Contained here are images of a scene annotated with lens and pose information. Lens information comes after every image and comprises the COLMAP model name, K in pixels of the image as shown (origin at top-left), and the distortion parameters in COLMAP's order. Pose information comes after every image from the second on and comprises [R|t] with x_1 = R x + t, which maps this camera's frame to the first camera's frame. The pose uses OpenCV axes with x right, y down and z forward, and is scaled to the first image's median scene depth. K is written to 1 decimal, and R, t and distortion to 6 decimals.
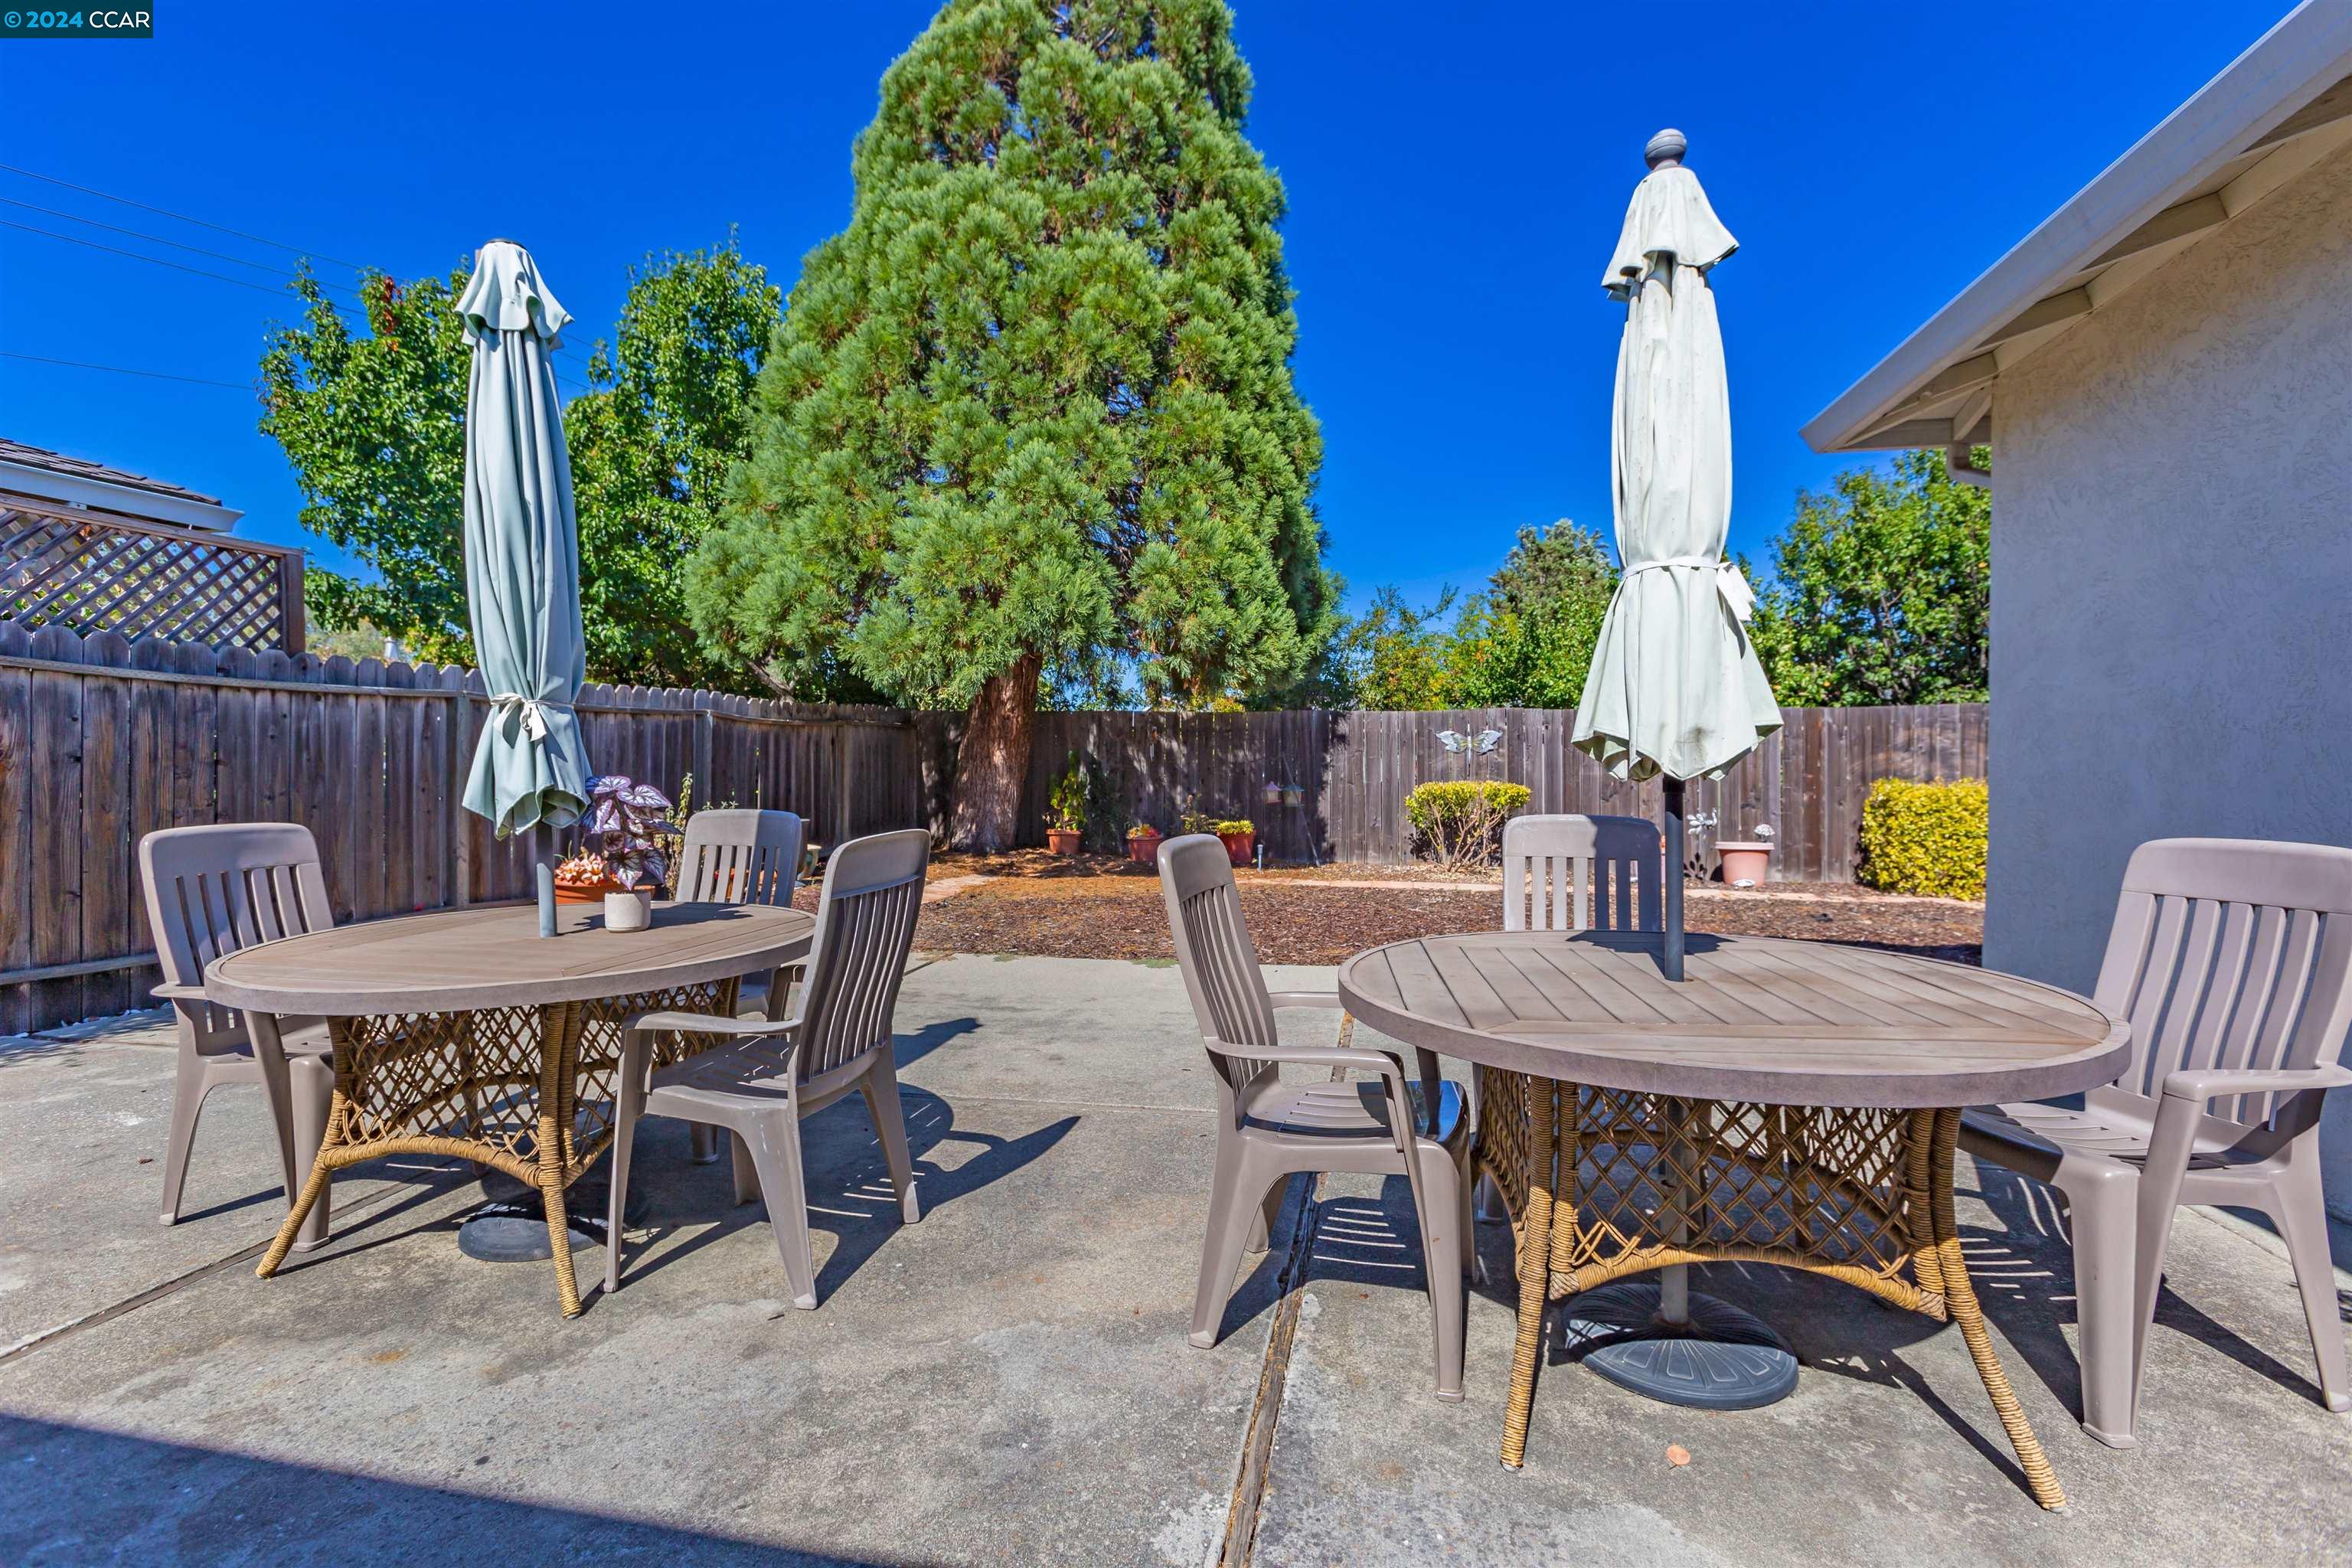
lens RADIAL K [[1113.3, 0, 1152.1], [0, 1113.3, 772.1], [0, 0, 1]] dist [-0.031846, 0.014557]
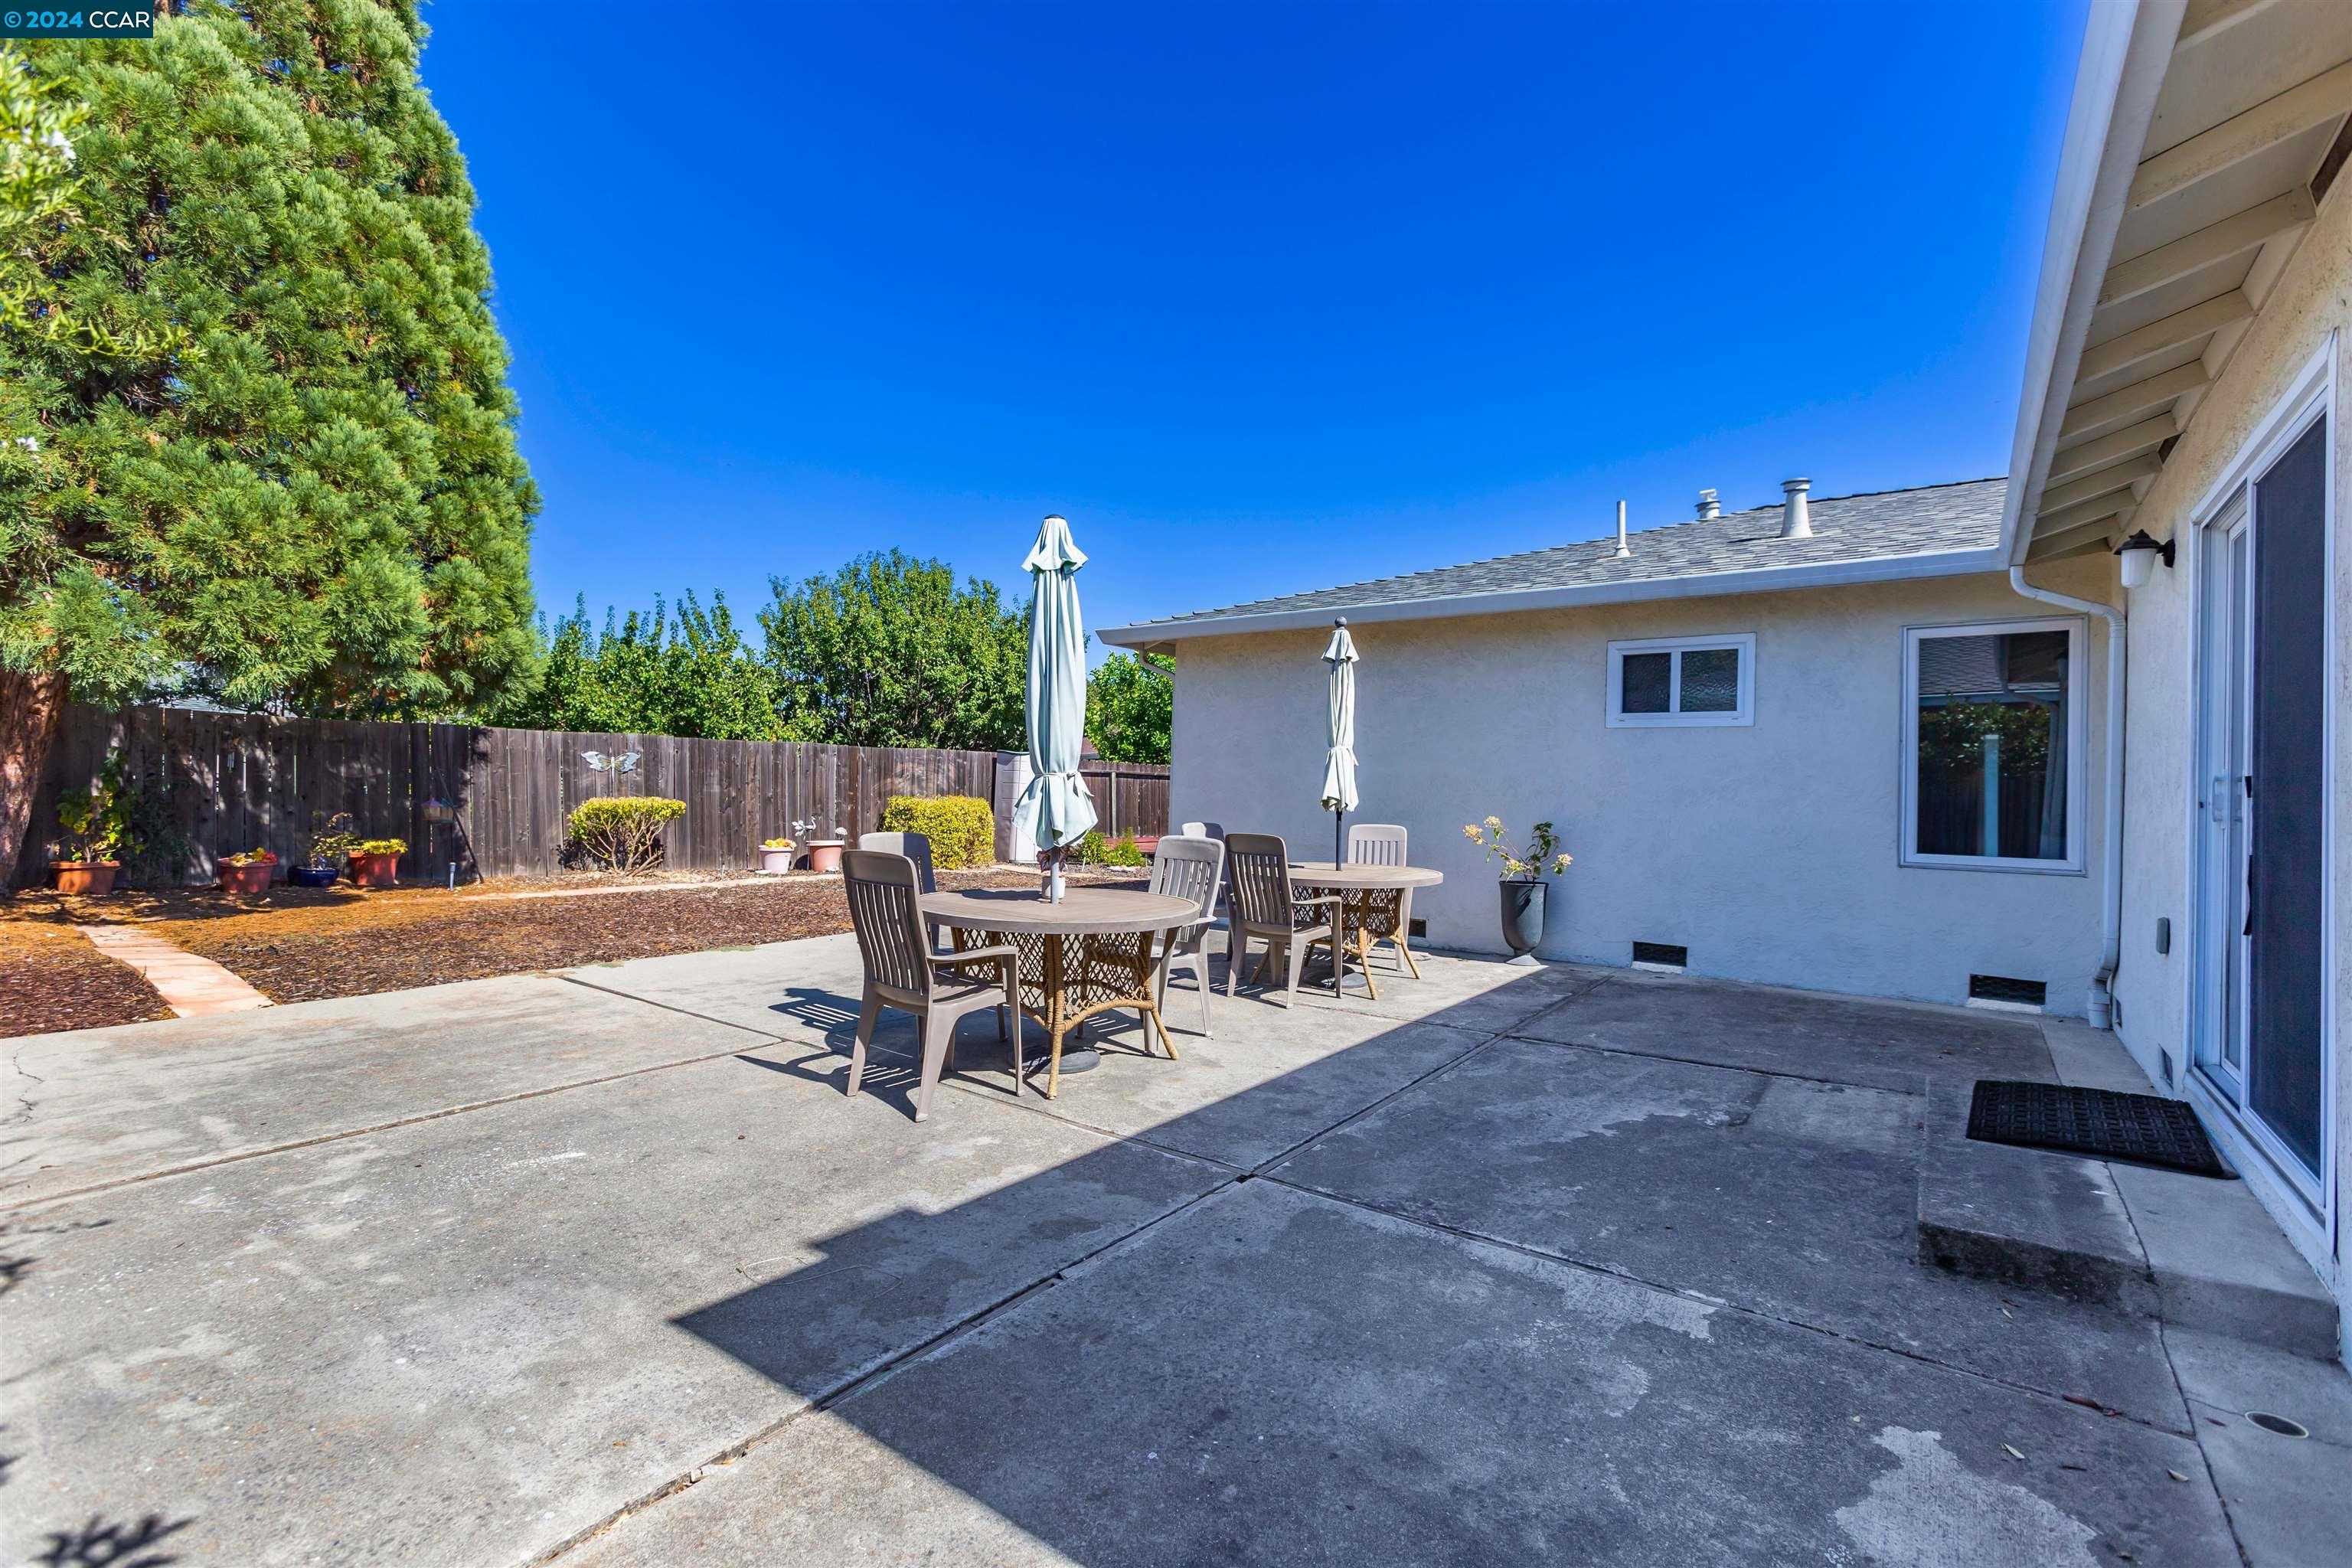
lens RADIAL K [[1047.8, 0, 1182.2], [0, 1047.8, 769.8], [0, 0, 1]] dist [-0.001049, 0.000221]
pose [[0.424908, 0.020032, 0.905015, -0.511187], [-0.013933, 0.999781, -0.015587, -0.012748], [-0.905129, -0.005987, 0.425094, 0.017081]]
